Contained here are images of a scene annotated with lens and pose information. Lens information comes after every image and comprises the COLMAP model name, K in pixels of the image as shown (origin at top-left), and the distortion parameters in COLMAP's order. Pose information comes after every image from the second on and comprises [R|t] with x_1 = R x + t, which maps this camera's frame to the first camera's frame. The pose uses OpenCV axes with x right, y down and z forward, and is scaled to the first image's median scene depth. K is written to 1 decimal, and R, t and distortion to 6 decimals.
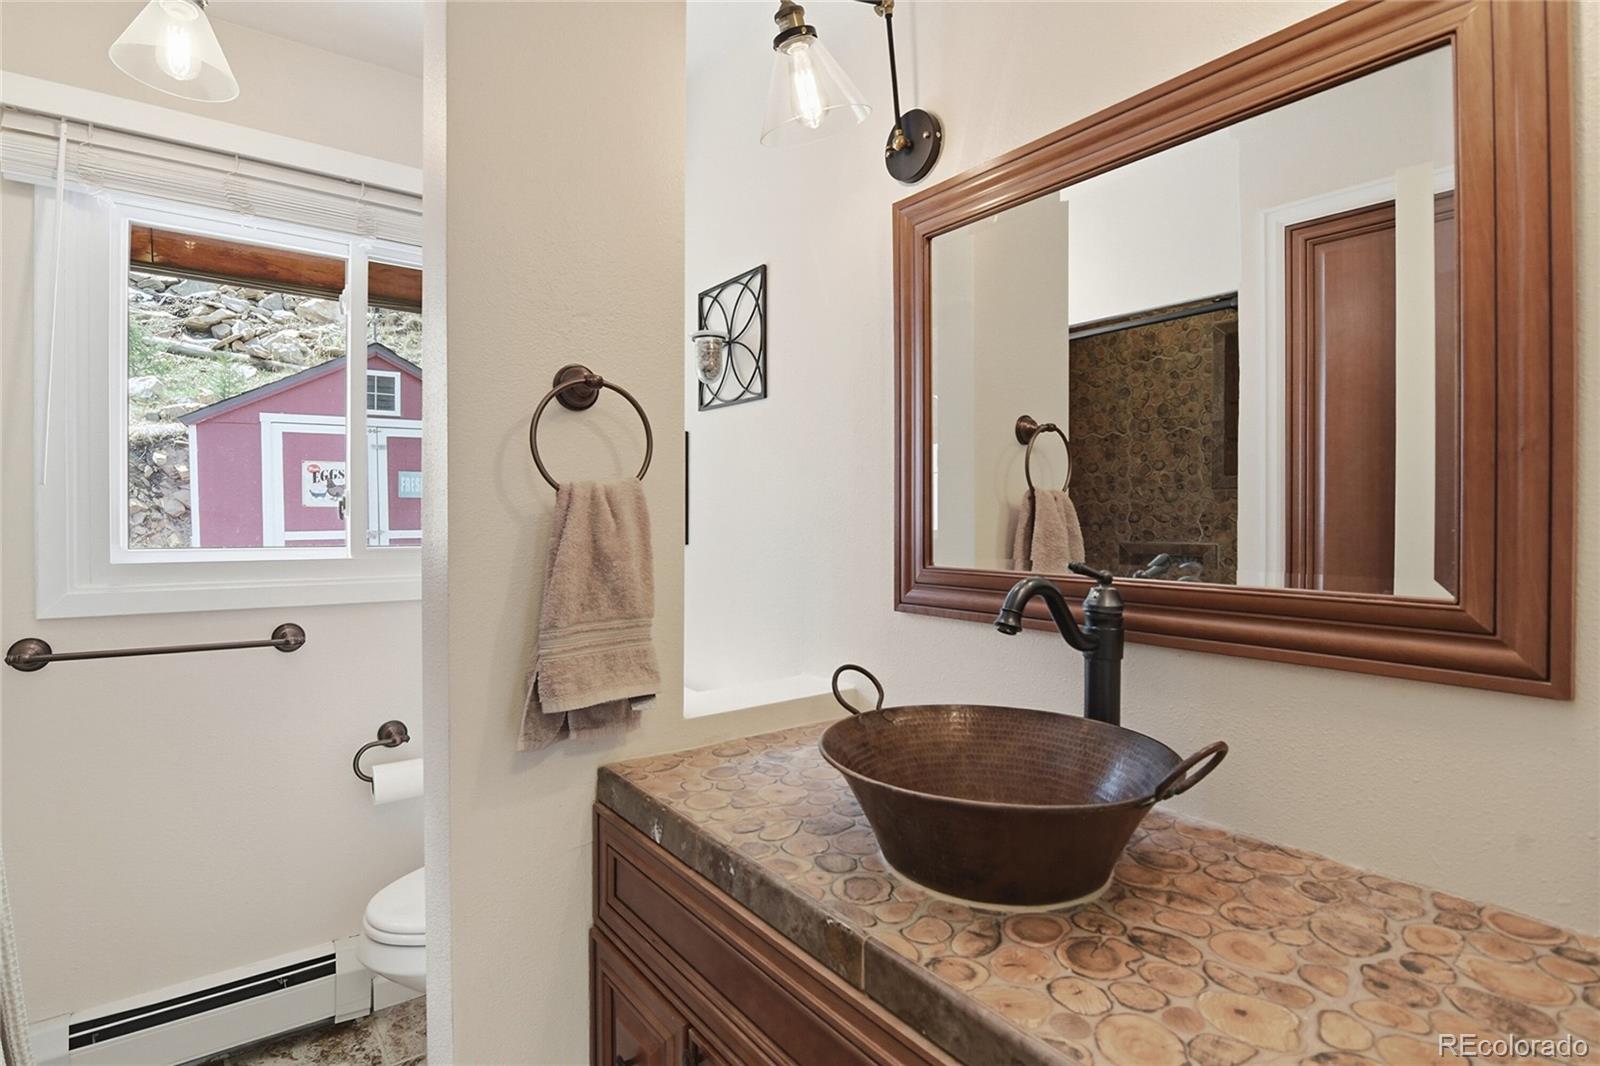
lens RADIAL K [[798.3, 0, 811.5], [0, 798.3, 525.5], [0, 0, 1]] dist [-0.011637, -0.004258]
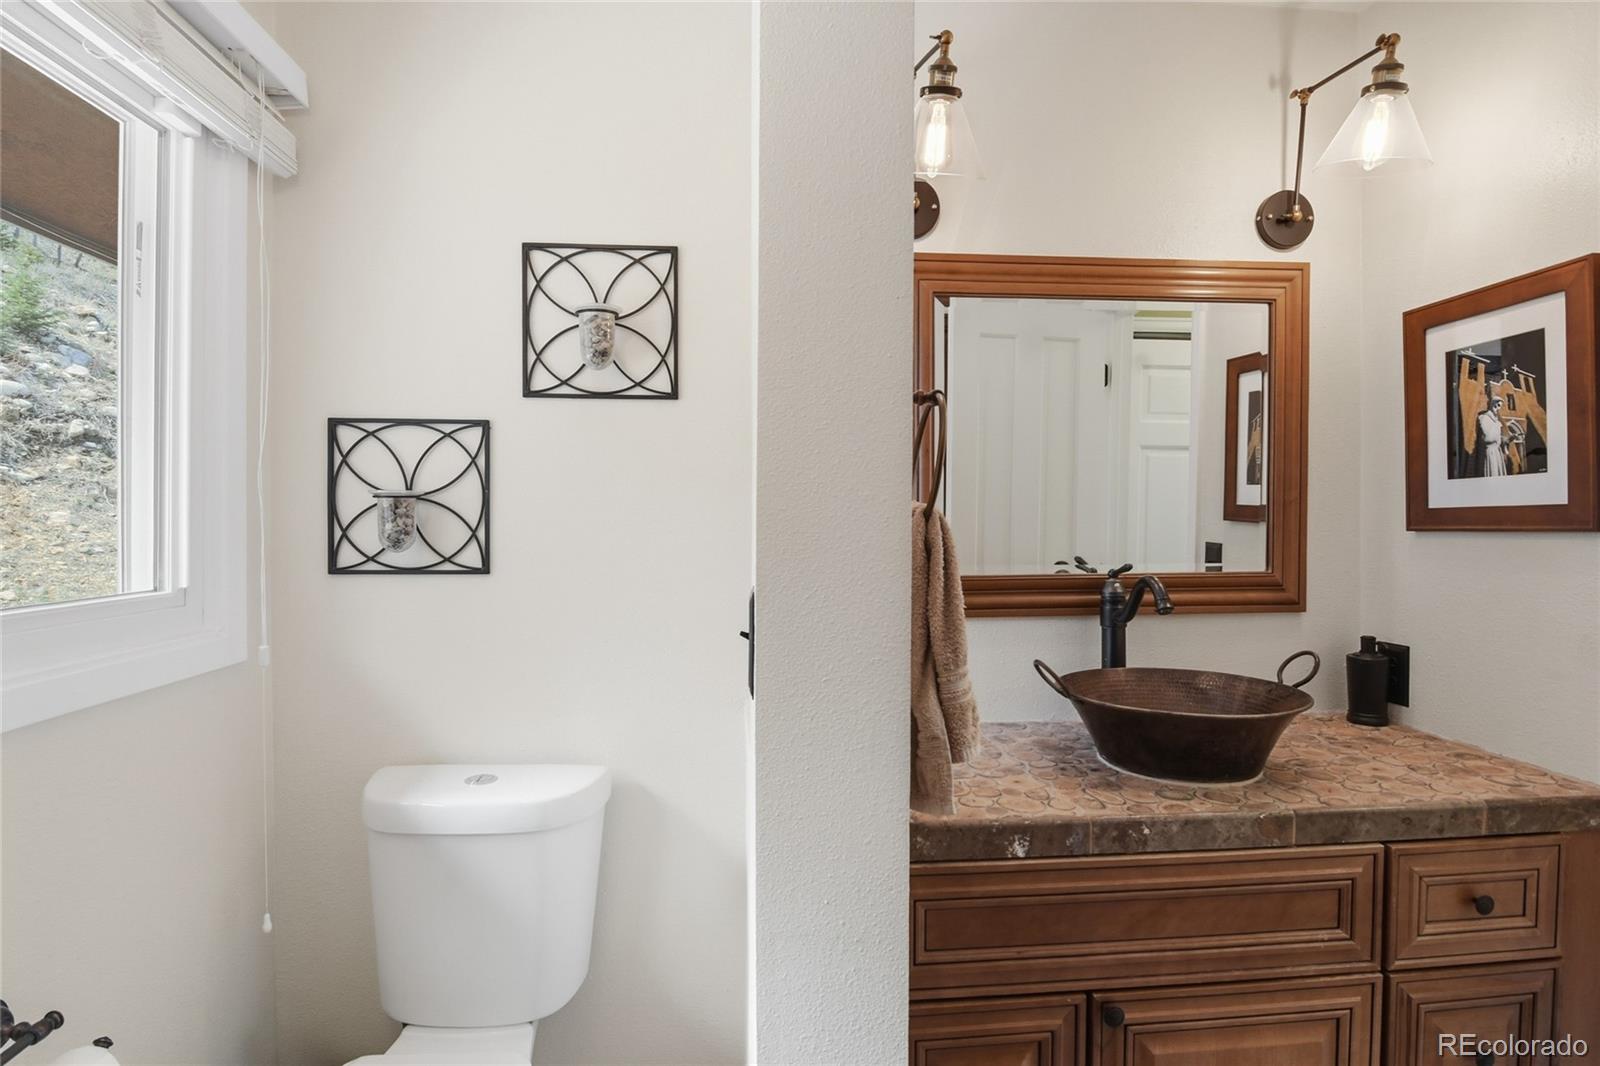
lens RADIAL K [[798.3, 0, 813.9], [0, 798.3, 526.1], [0, 0, 1]] dist [-0.011637, -0.004258]
pose [[0.524020, -0.016495, 0.851547, -1.330988], [0.009025, 0.999864, 0.013814, -0.056952], [-0.851658, 0.000446, 0.524097, 0.748782]]
